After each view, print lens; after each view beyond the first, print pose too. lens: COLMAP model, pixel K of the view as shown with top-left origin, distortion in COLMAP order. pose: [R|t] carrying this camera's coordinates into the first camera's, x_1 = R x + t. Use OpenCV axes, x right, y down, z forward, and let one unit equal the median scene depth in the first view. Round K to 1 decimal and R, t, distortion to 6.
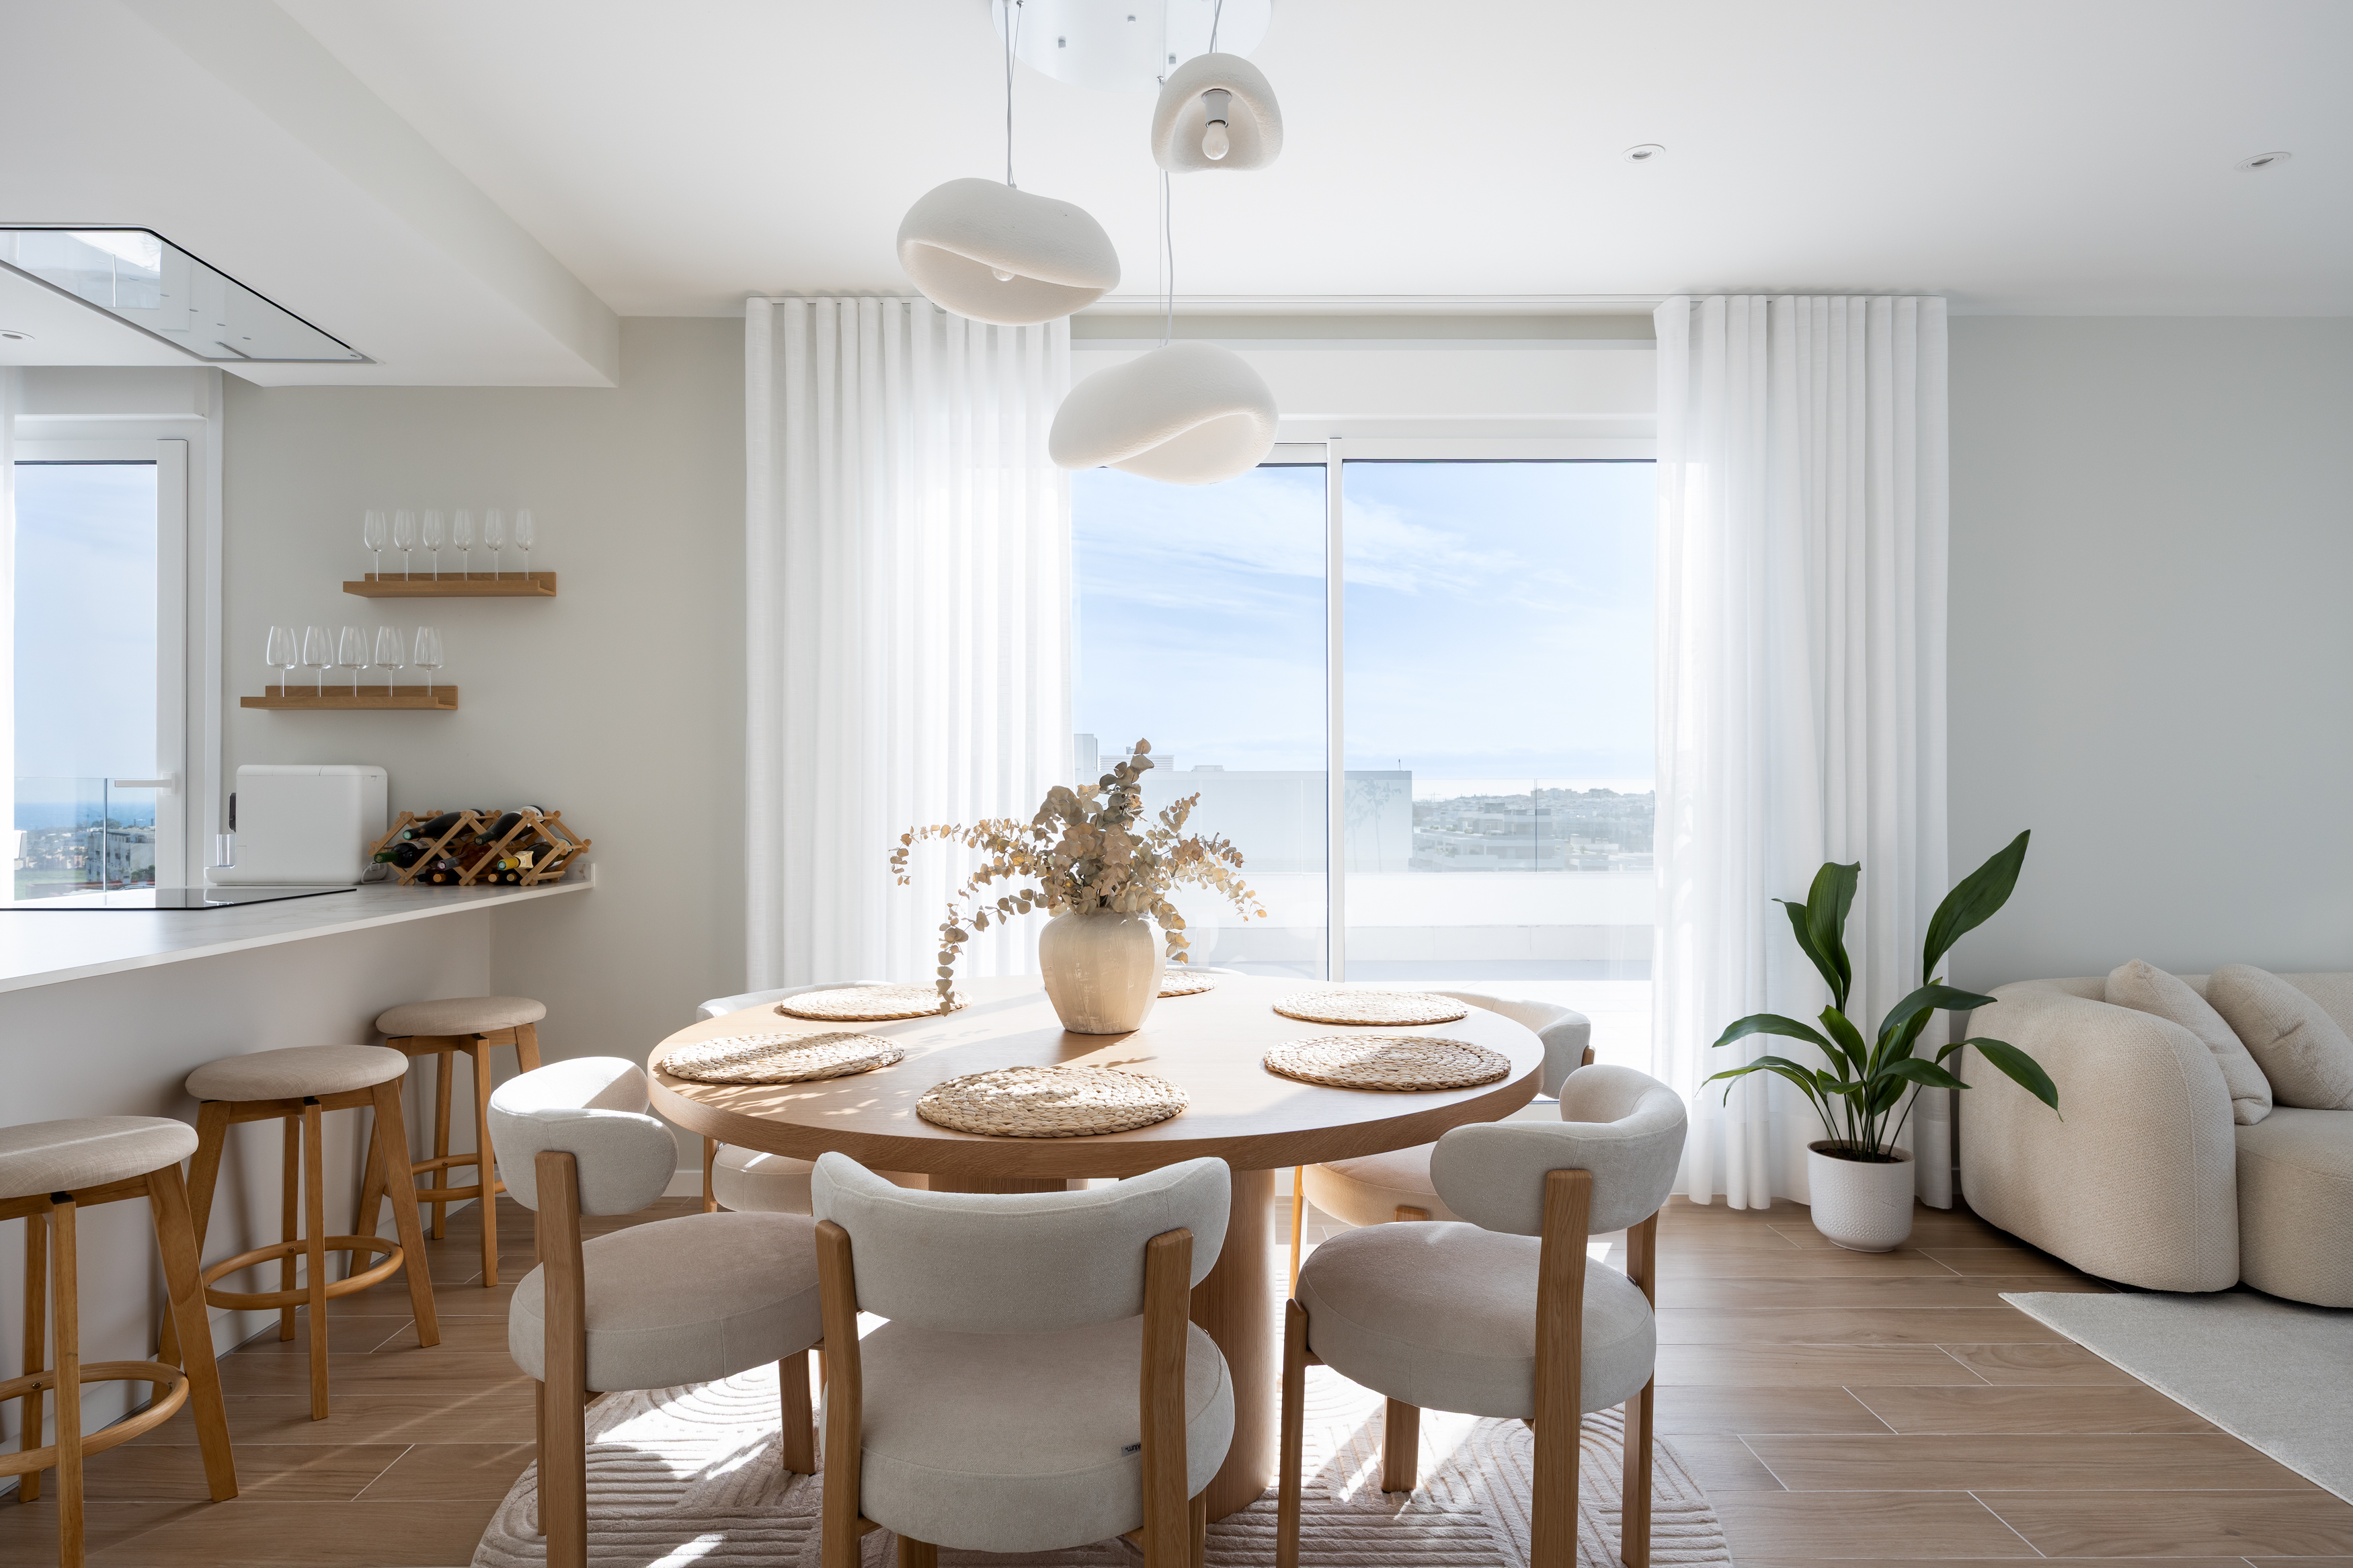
lens RADIAL K [[1333.5, 0, 1136.6], [0, 1333.5, 784.7], [0, 0, 1]] dist [-0.001397, -0.000385]
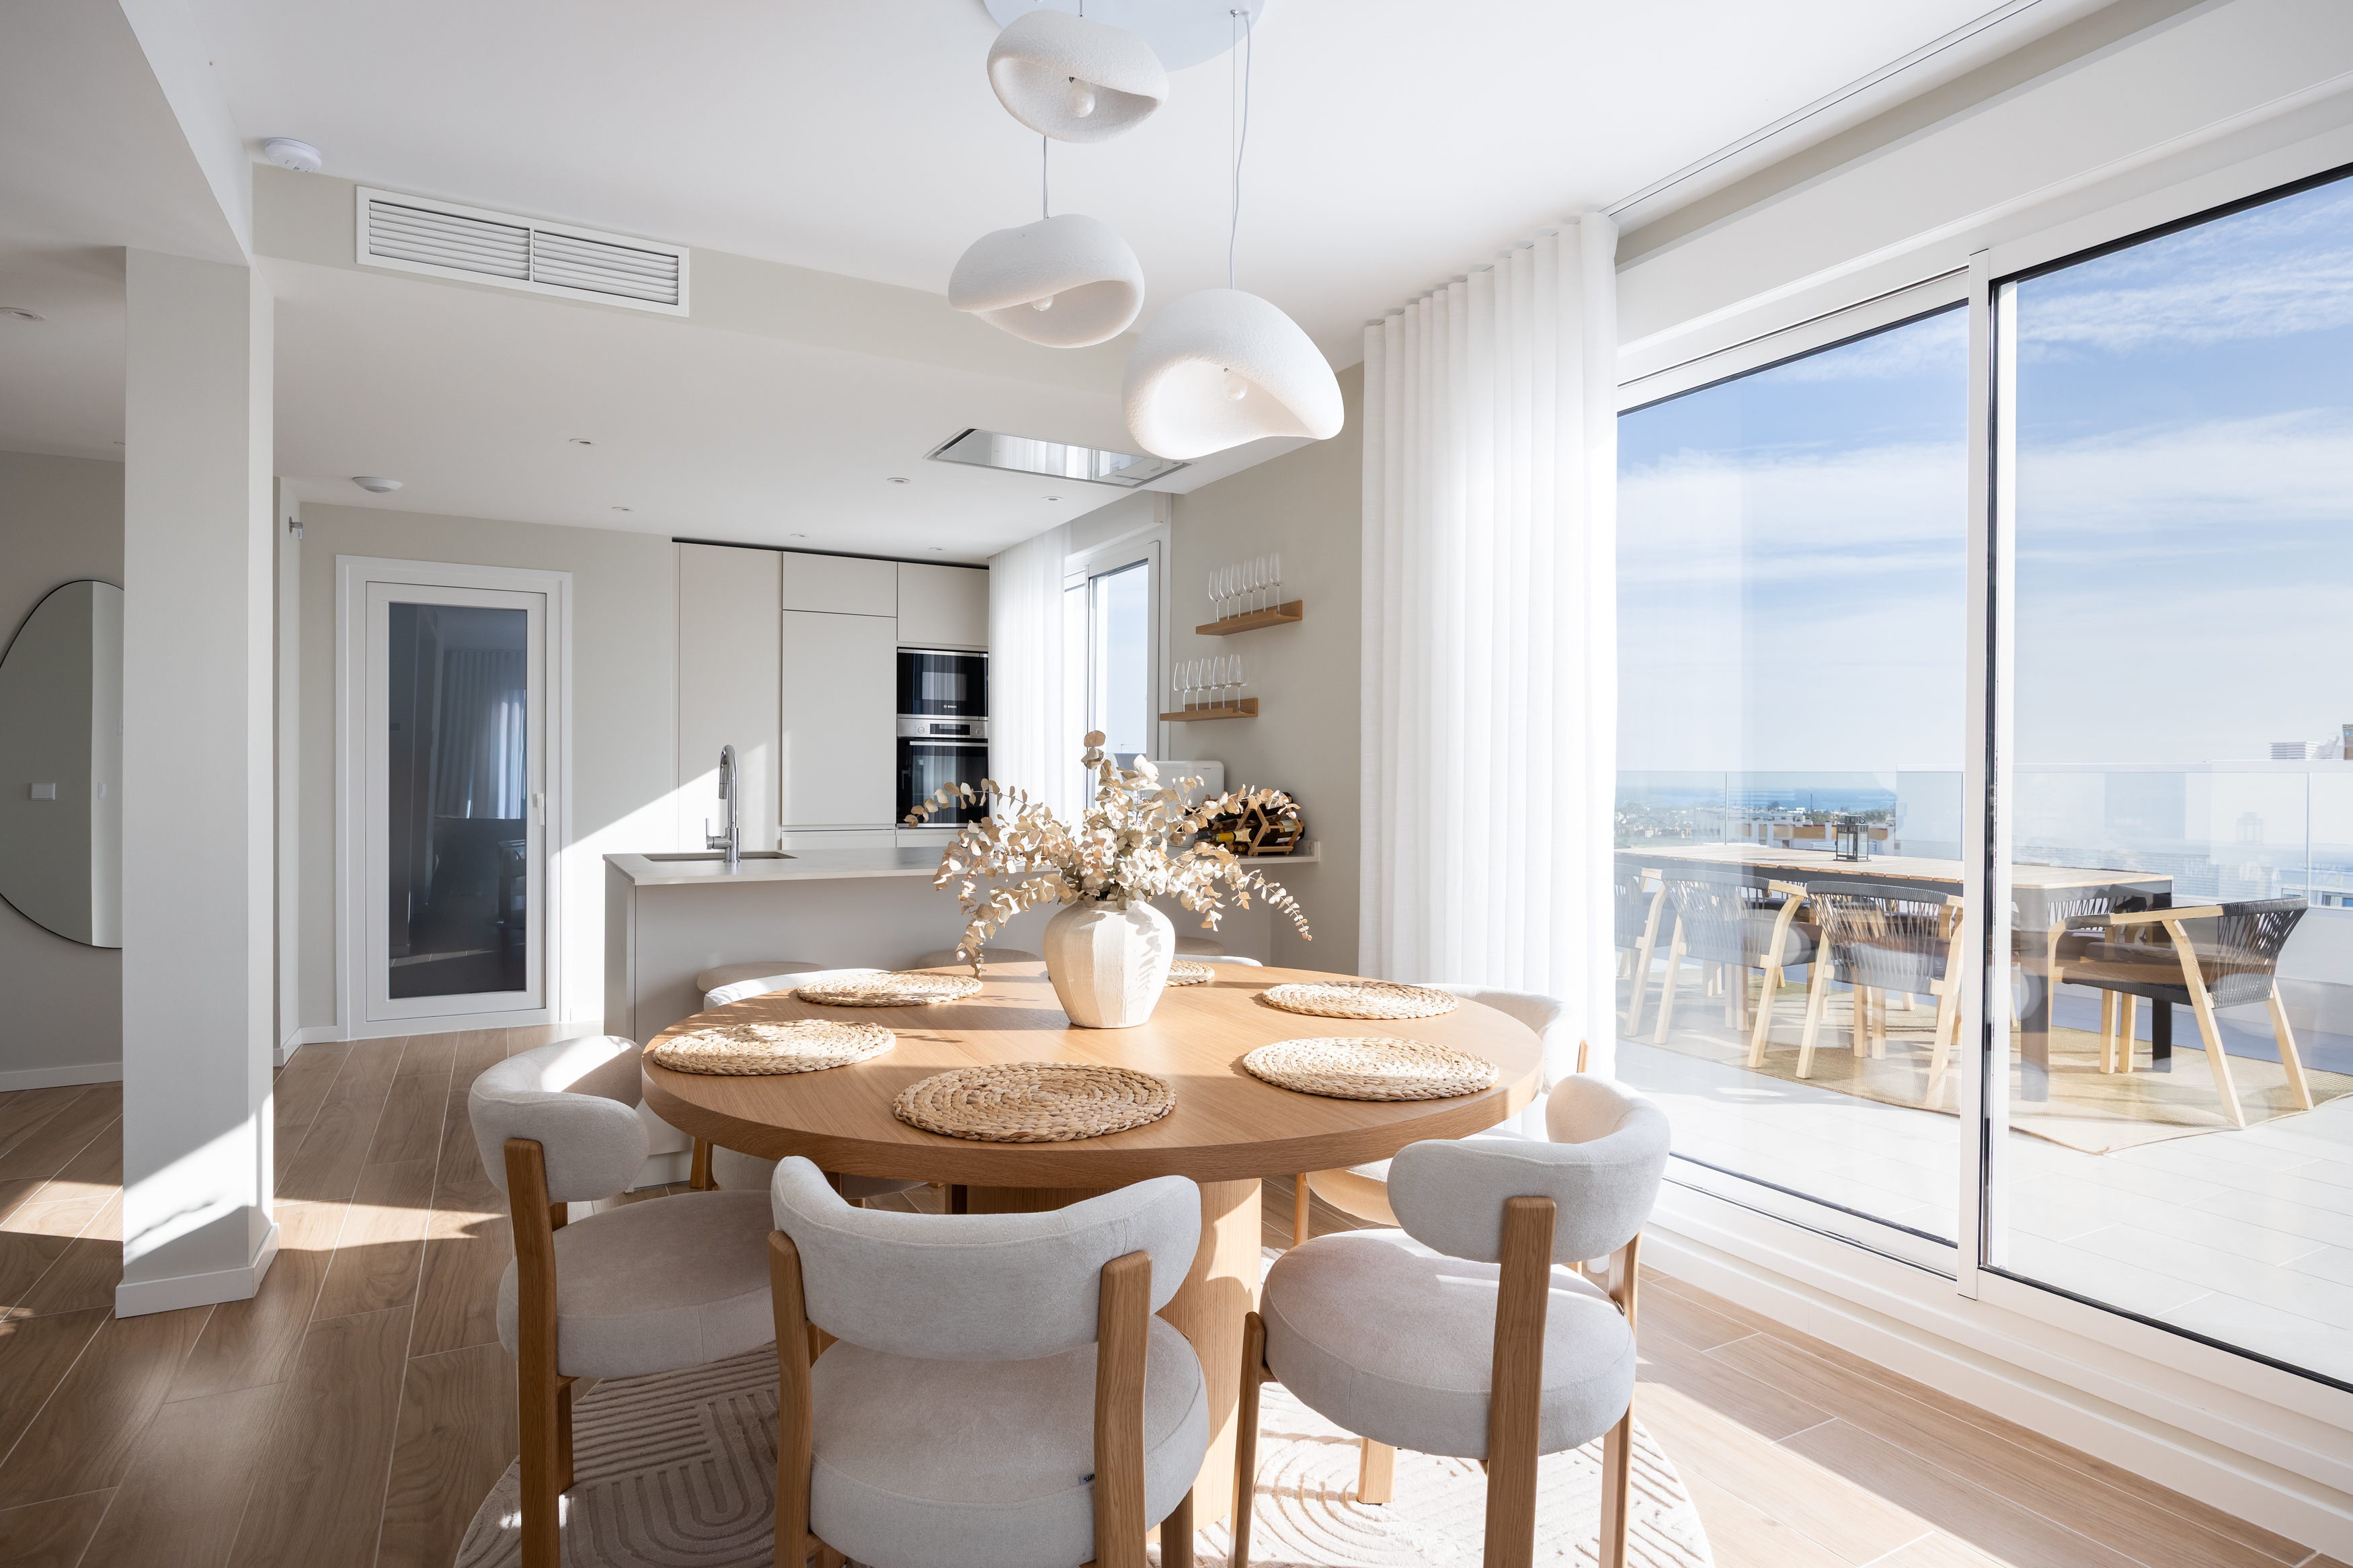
lens RADIAL K [[1235.6, 0, 1176.5], [0, 1235.6, 784.0], [0, 0, 1]] dist [-0.001710, -0.000198]
pose [[0.478948, 0.010348, -0.877782, 0.517349], [-0.002792, 0.999943, 0.010265, -0.003175], [0.877839, -0.002466, 0.478950, 0.376735]]
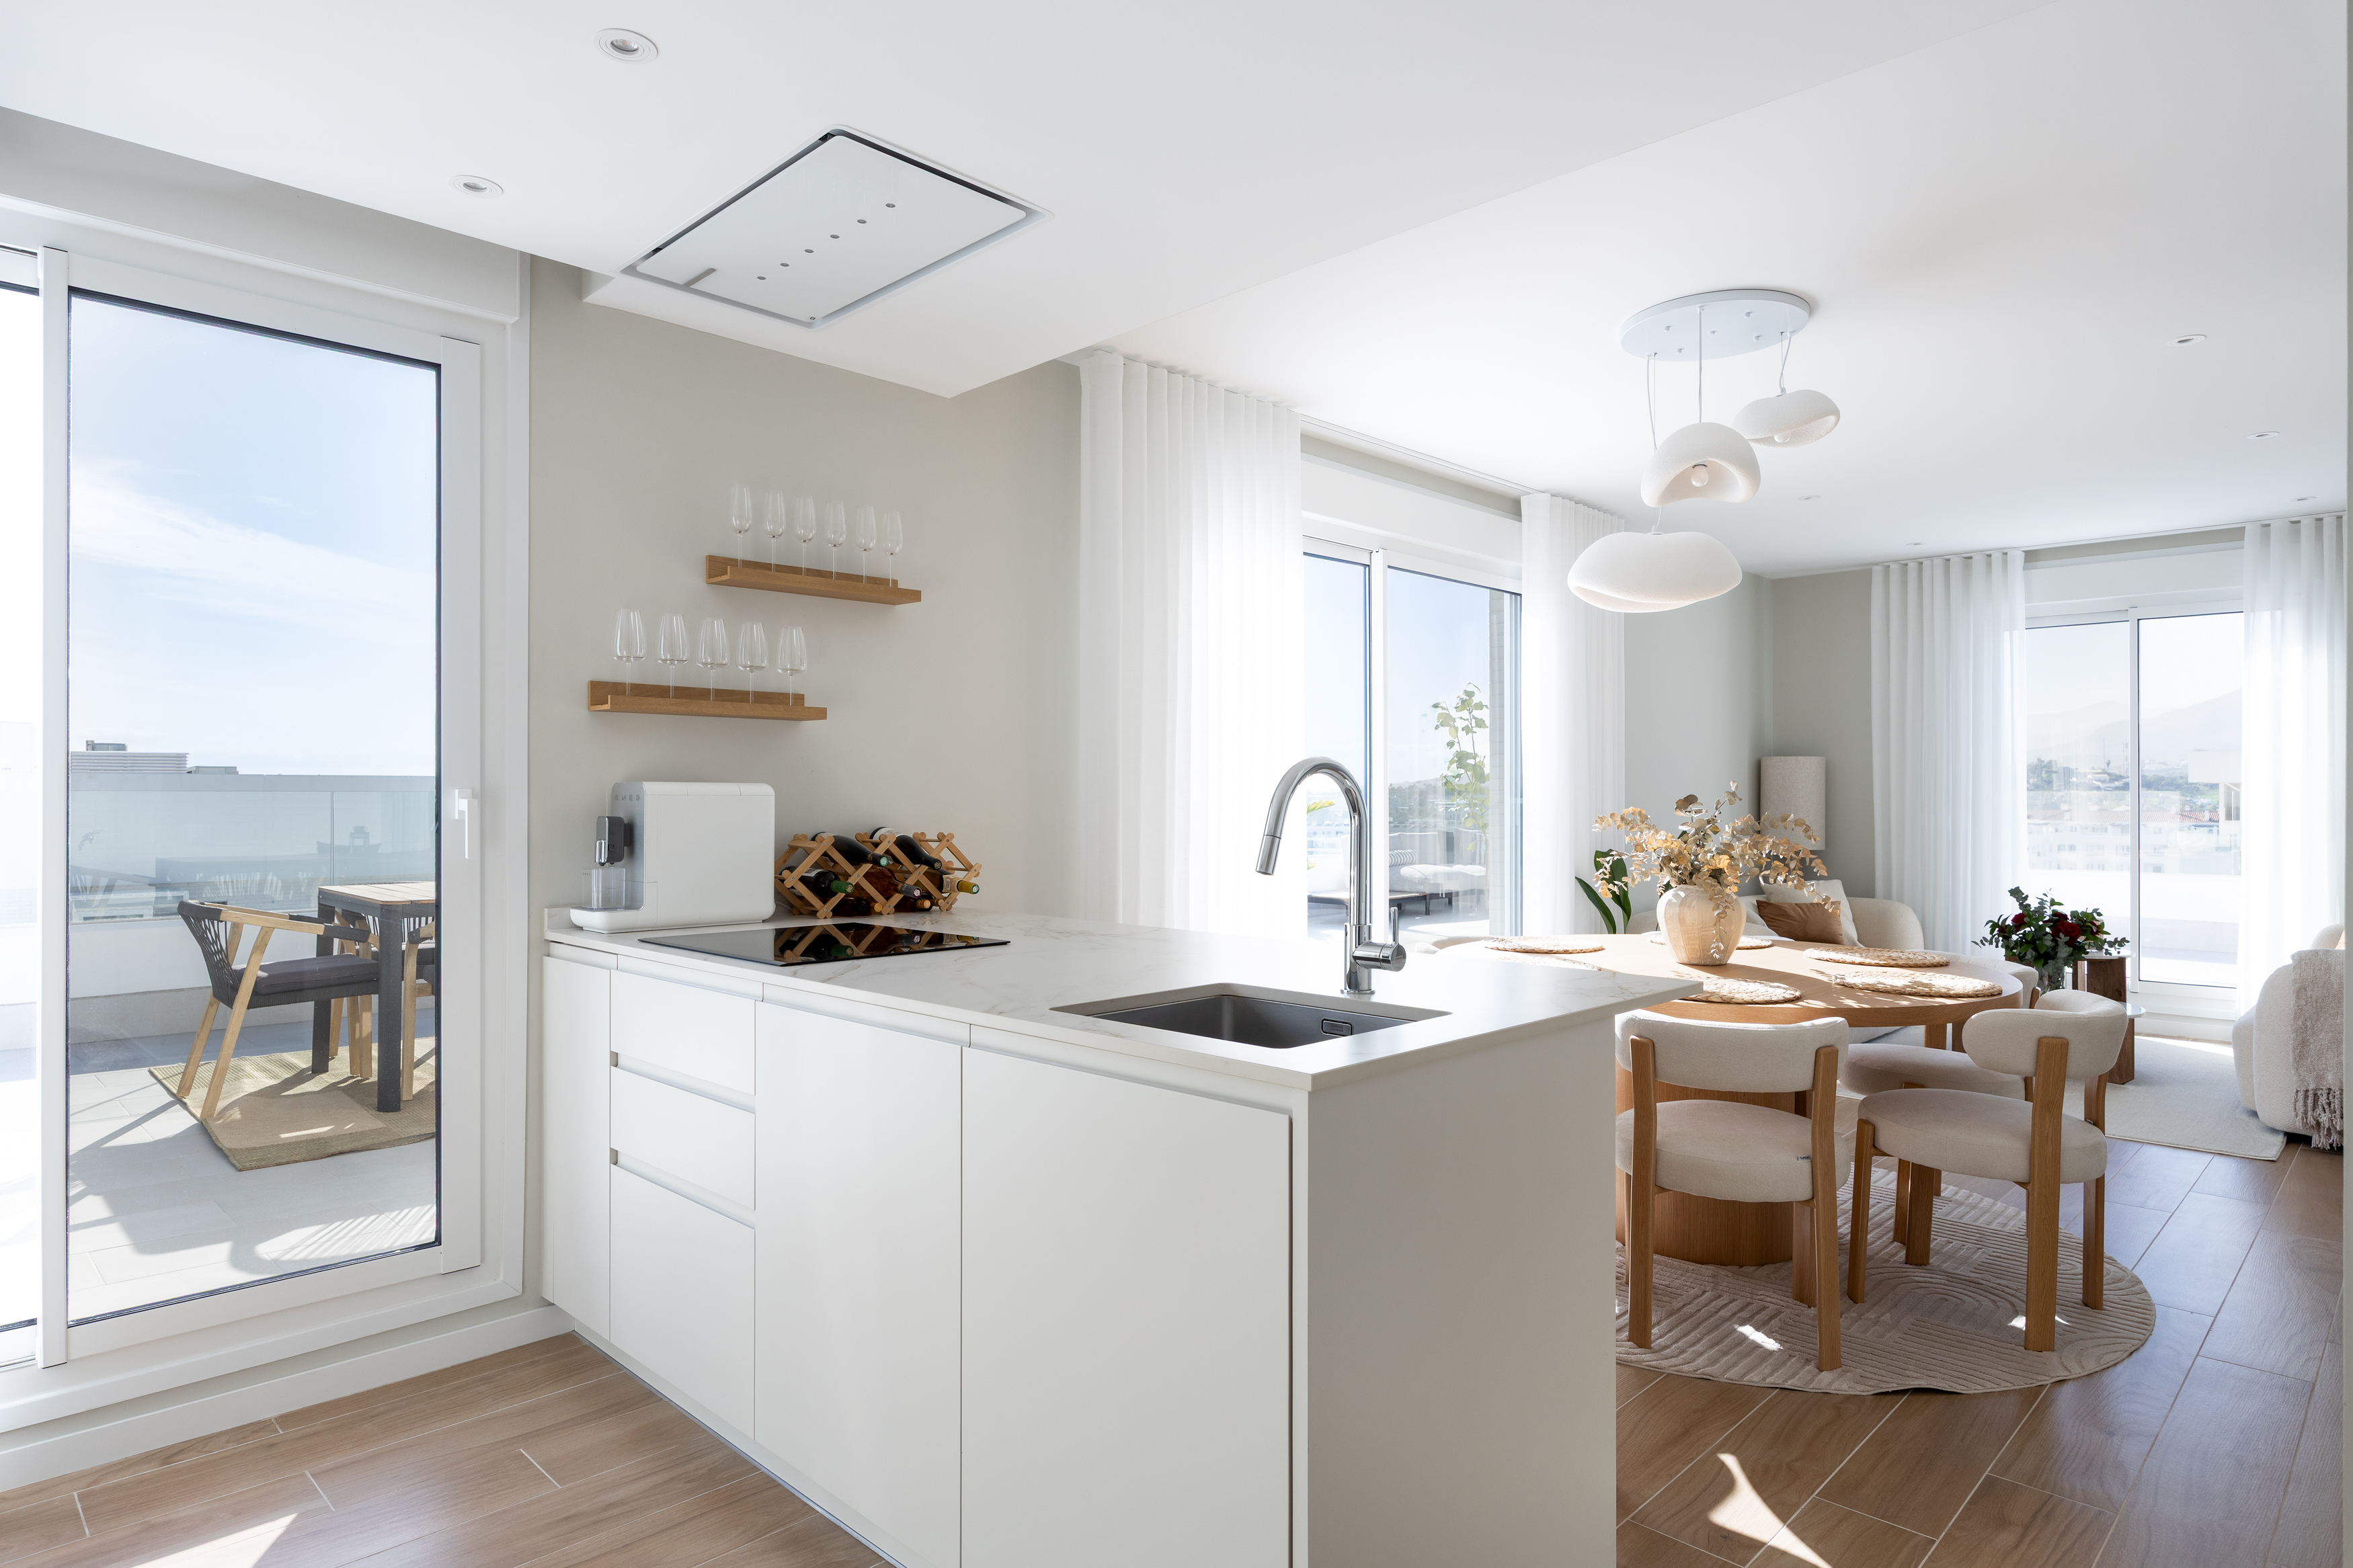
lens RADIAL K [[1311.9, 0, 1176.5], [0, 1311.9, 784.0], [0, 0, 1]] dist [-0.006127, -0.001970]
pose [[0.701996, 0.009543, 0.712117, -0.994691], [-0.005808, 0.999954, -0.007675, -0.009563], [-0.712158, 0.001252, 0.702019, 0.217718]]
